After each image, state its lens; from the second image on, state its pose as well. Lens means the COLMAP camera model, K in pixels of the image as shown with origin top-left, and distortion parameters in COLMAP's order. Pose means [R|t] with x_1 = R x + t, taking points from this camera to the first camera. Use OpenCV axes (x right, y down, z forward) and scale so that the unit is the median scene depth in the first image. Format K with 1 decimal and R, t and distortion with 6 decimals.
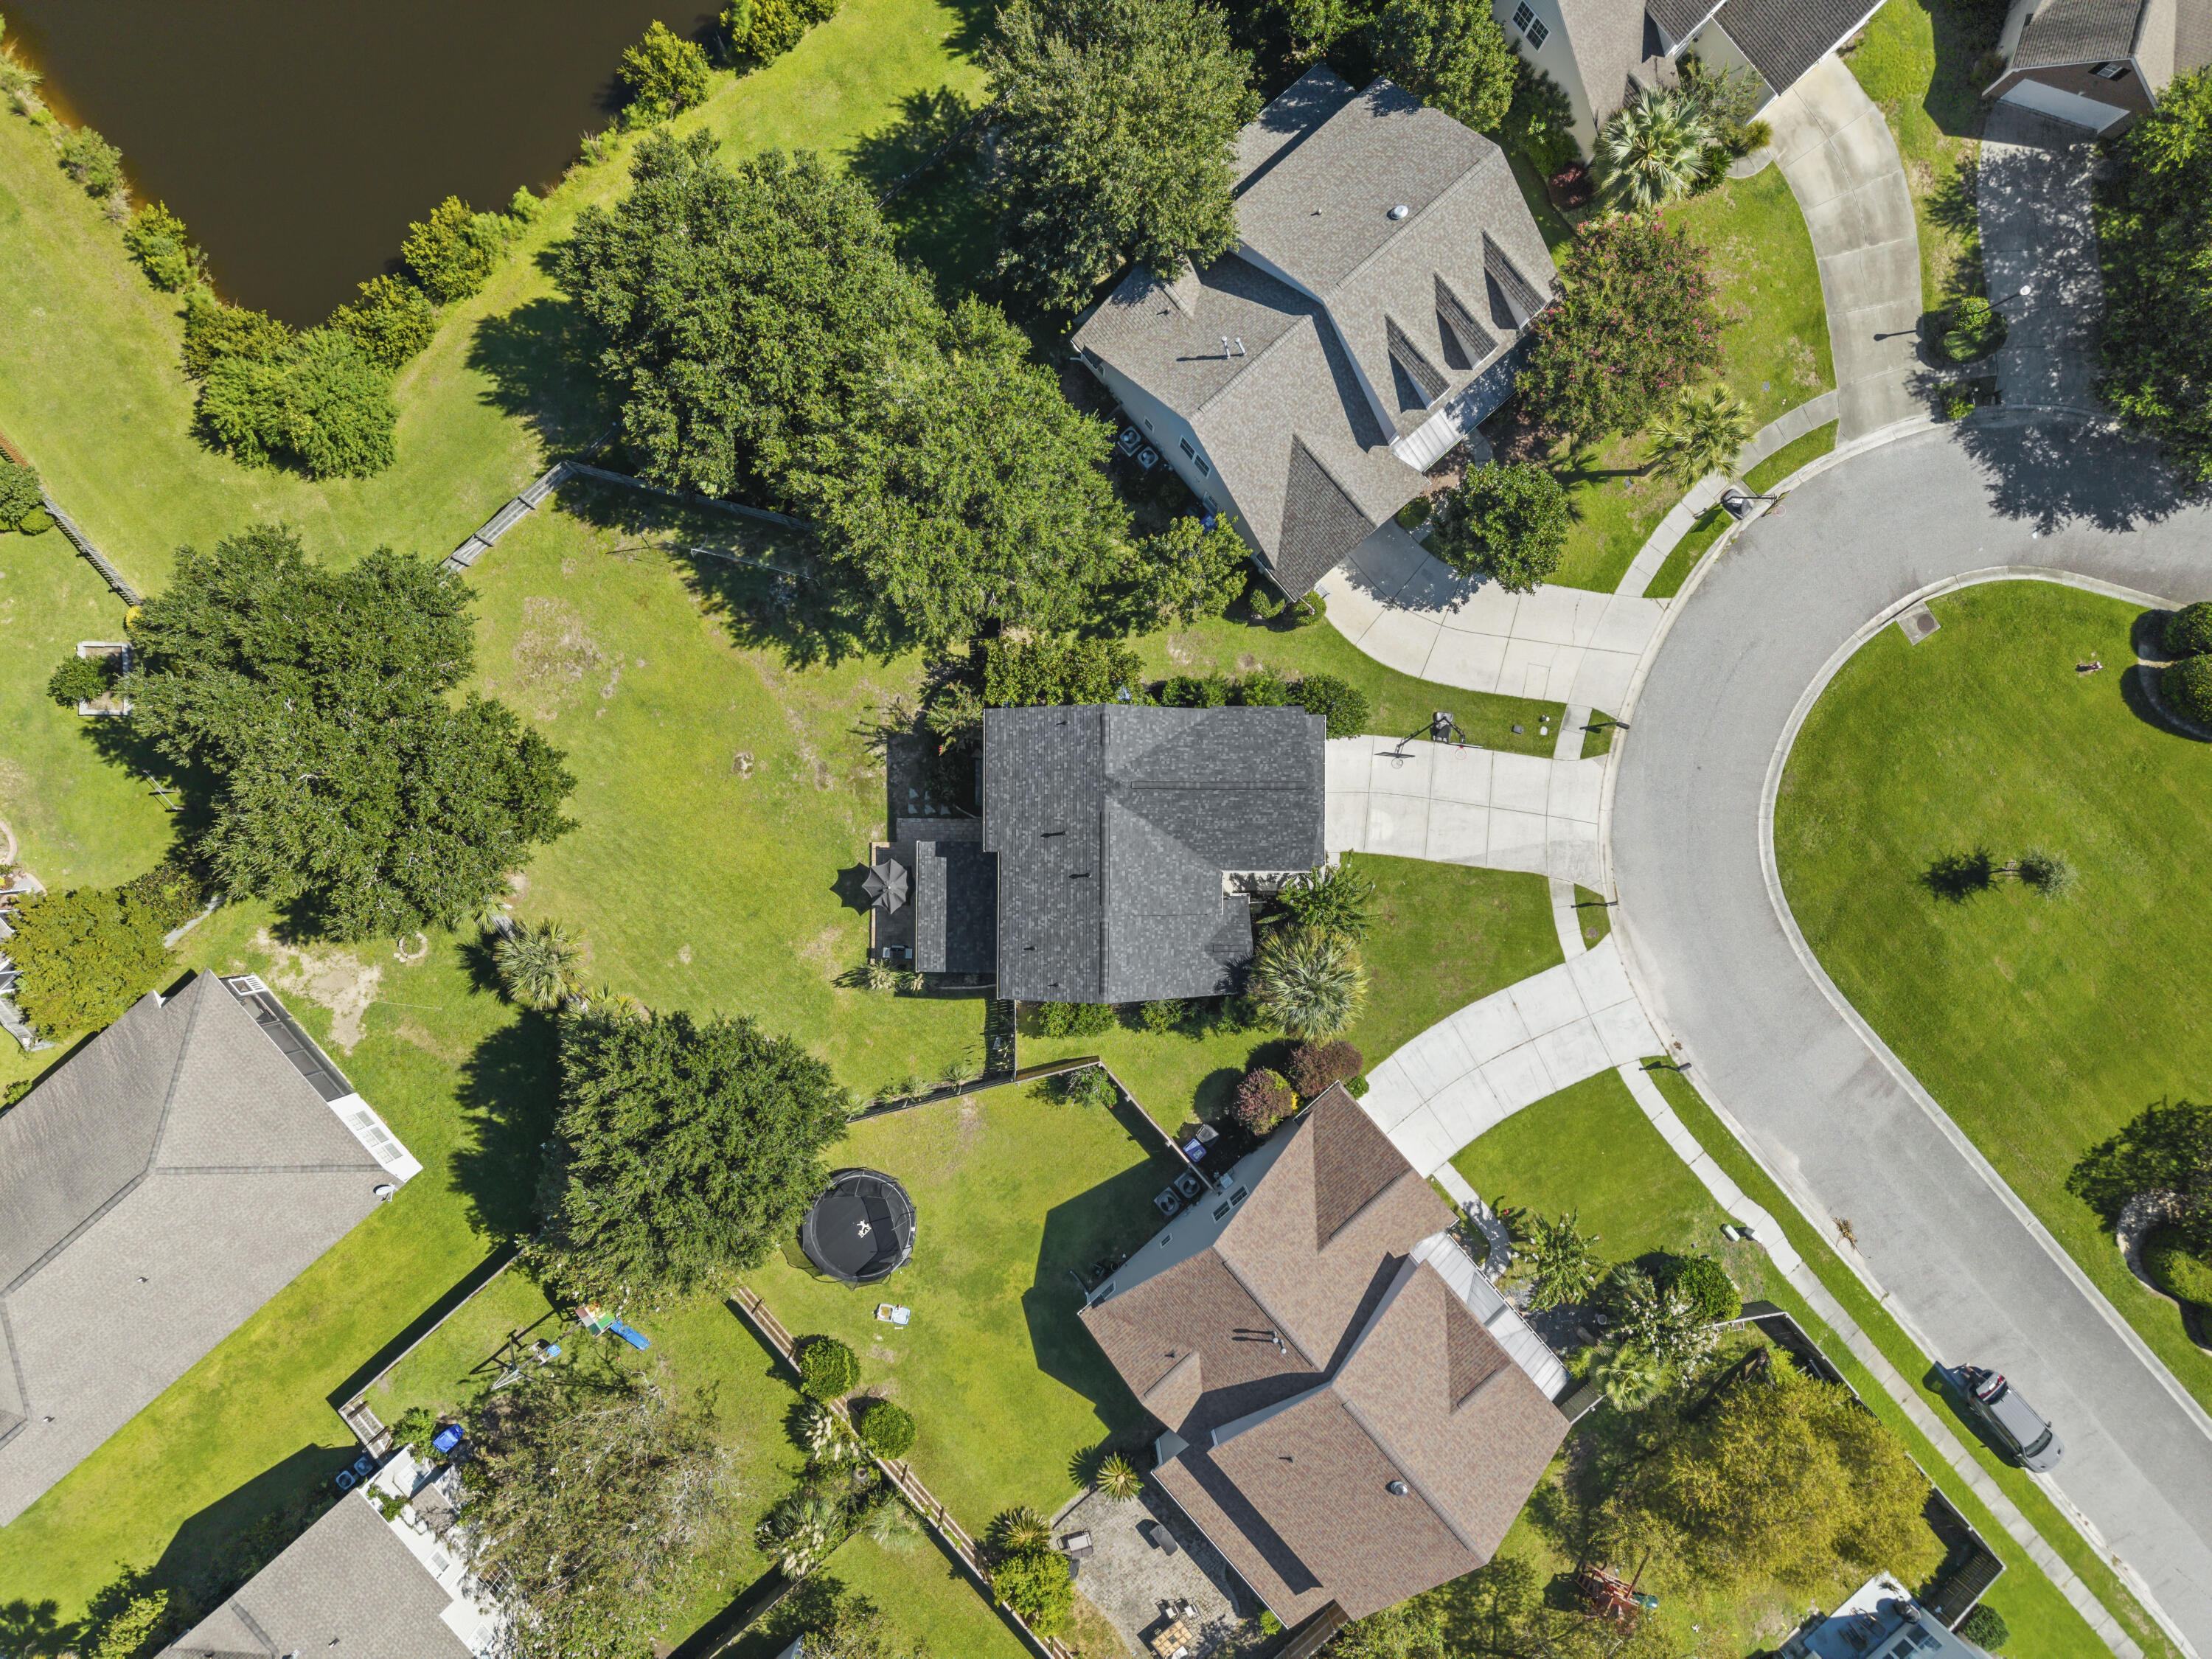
lens RADIAL K [[1478.2, 0, 1106.0], [0, 1478.2, 829.5], [0, 0, 1]] dist [0.004746, 0.000717]
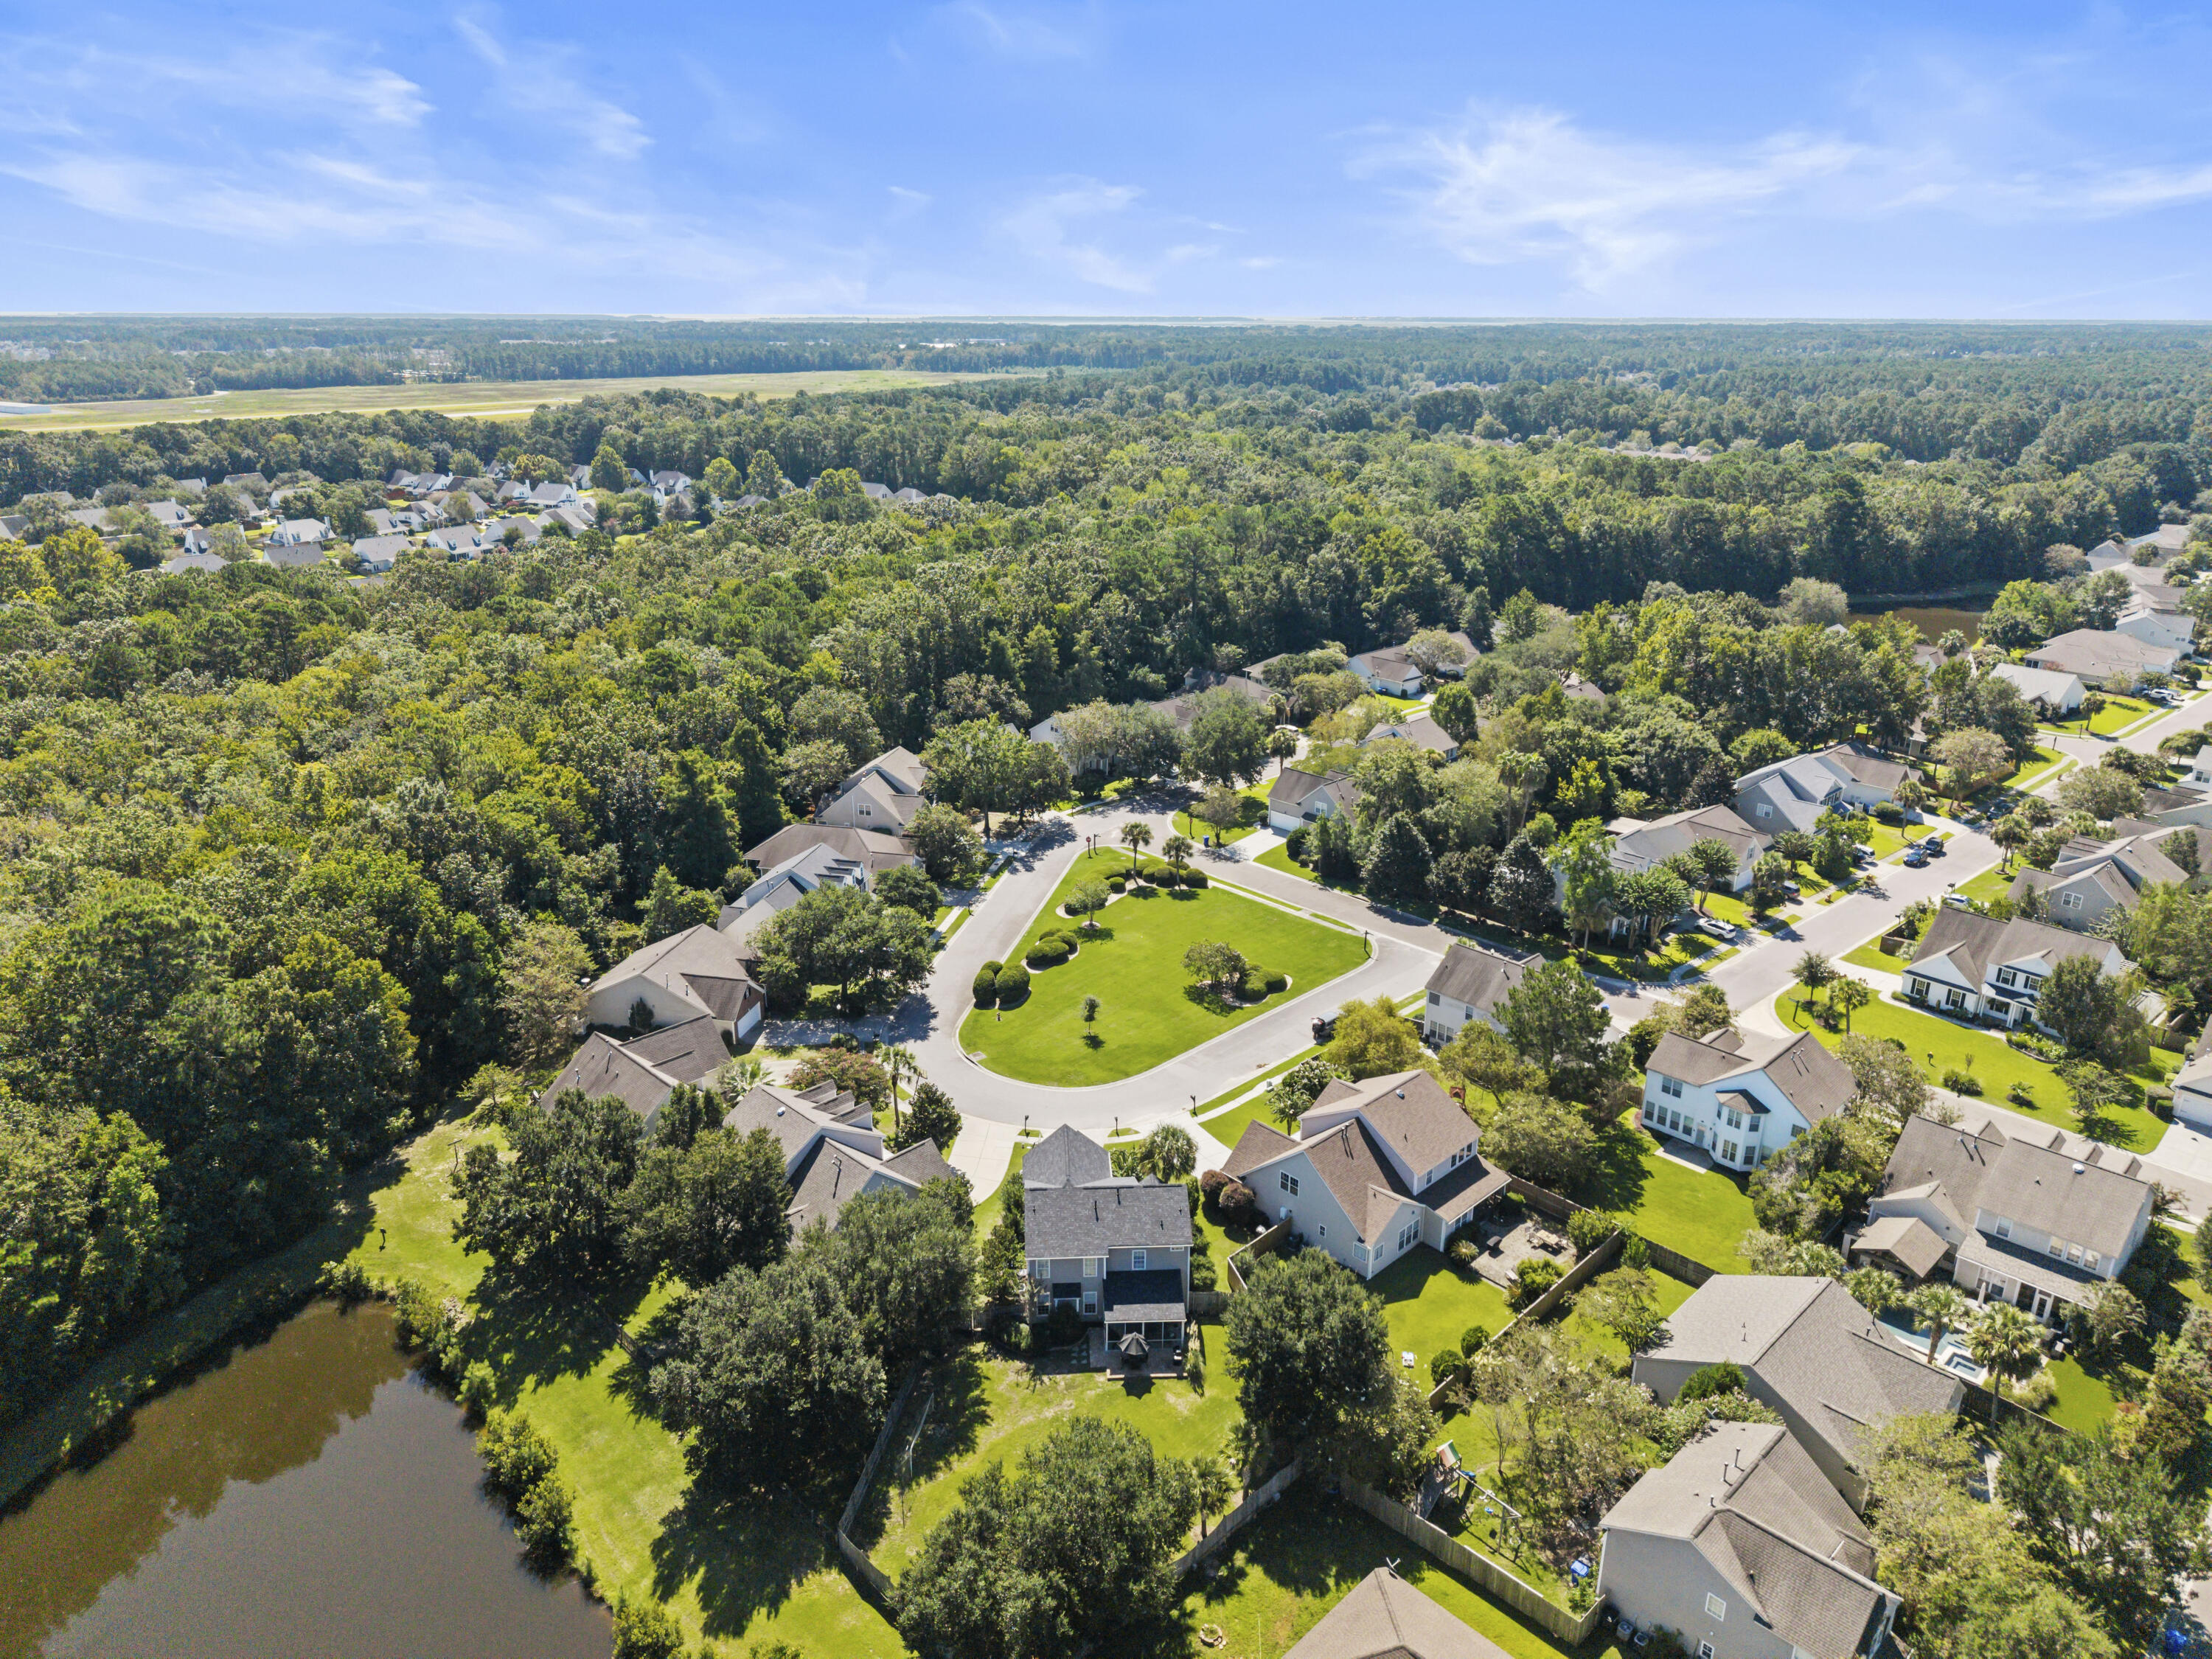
lens RADIAL K [[1478.2, 0, 1106.0], [0, 1478.2, 829.5], [0, 0, 1]] dist [0.004746, 0.000717]
pose [[-0.053223, -0.358266, 0.932101, -1.367280], [0.998180, 0.007415, 0.059846, -0.086834], [-0.028353, 0.933590, 0.357219, -0.071057]]
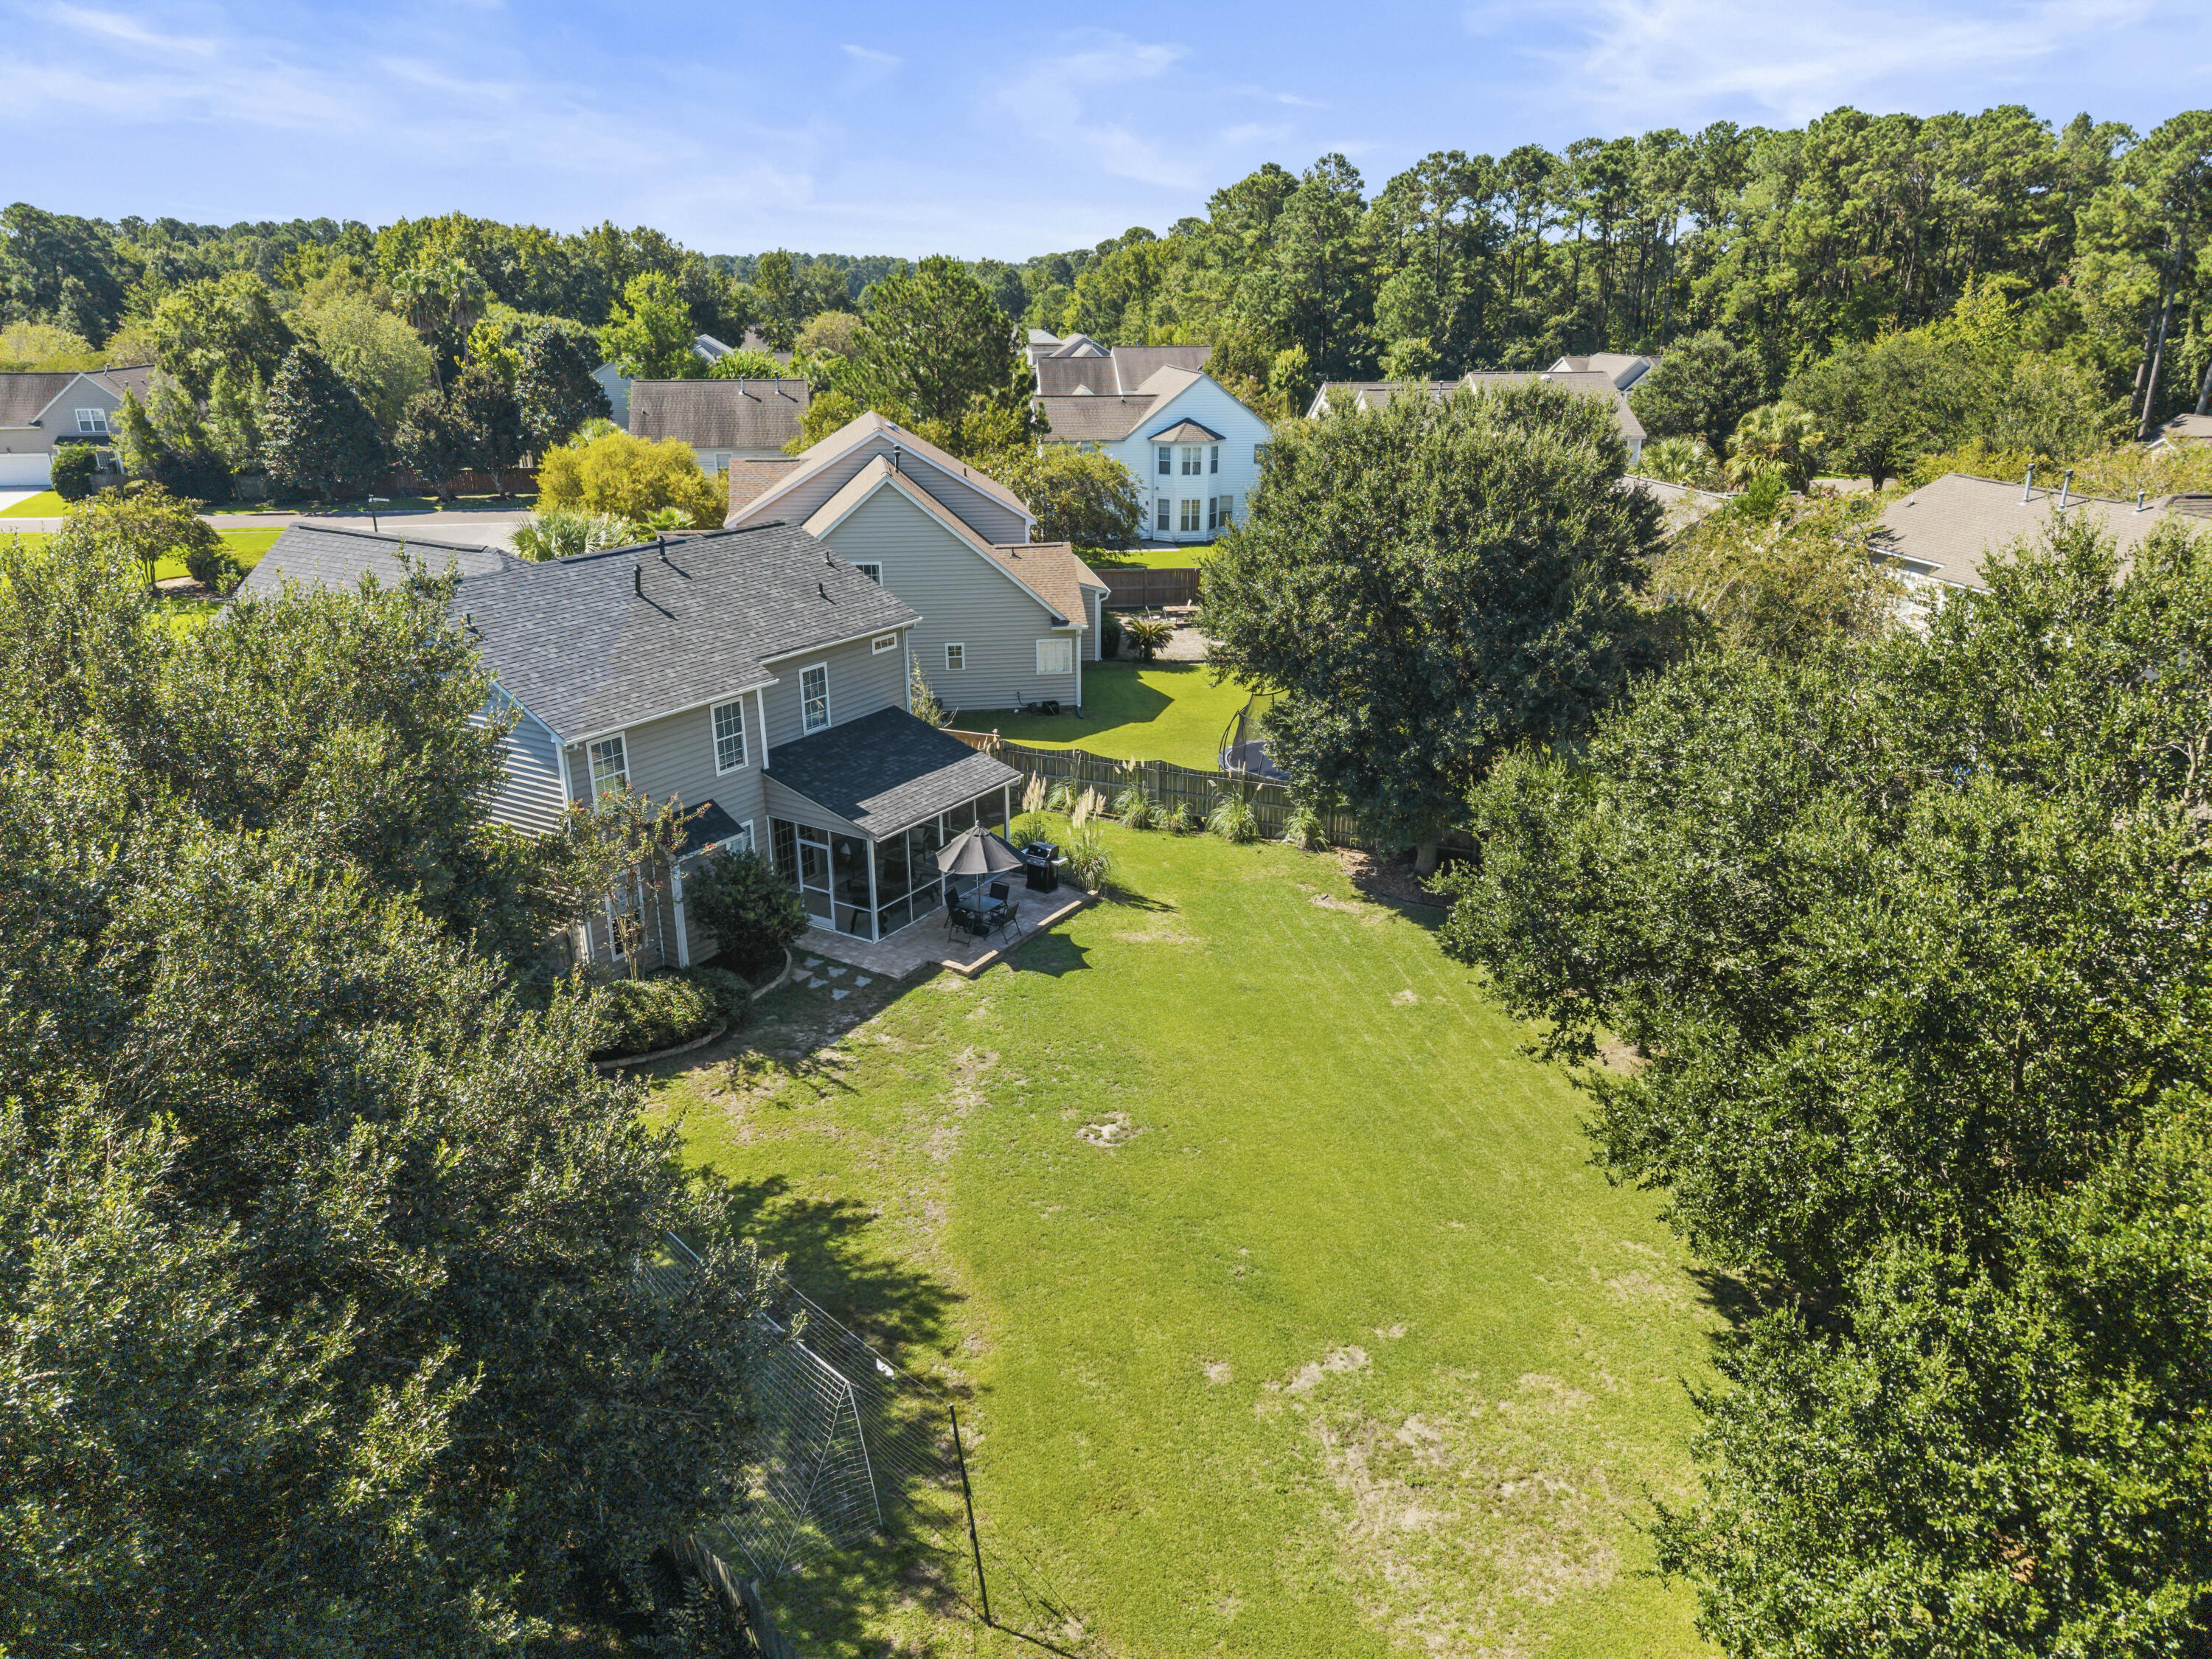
lens RADIAL K [[1478.2, 0, 1106.0], [0, 1478.2, 829.5], [0, 0, 1]] dist [0.004746, 0.000717]
pose [[-0.856041, -0.189743, 0.480824, -0.423373], [0.516414, -0.273270, 0.811566, -0.351886], [-0.022594, 0.943038, 0.331916, 0.785500]]
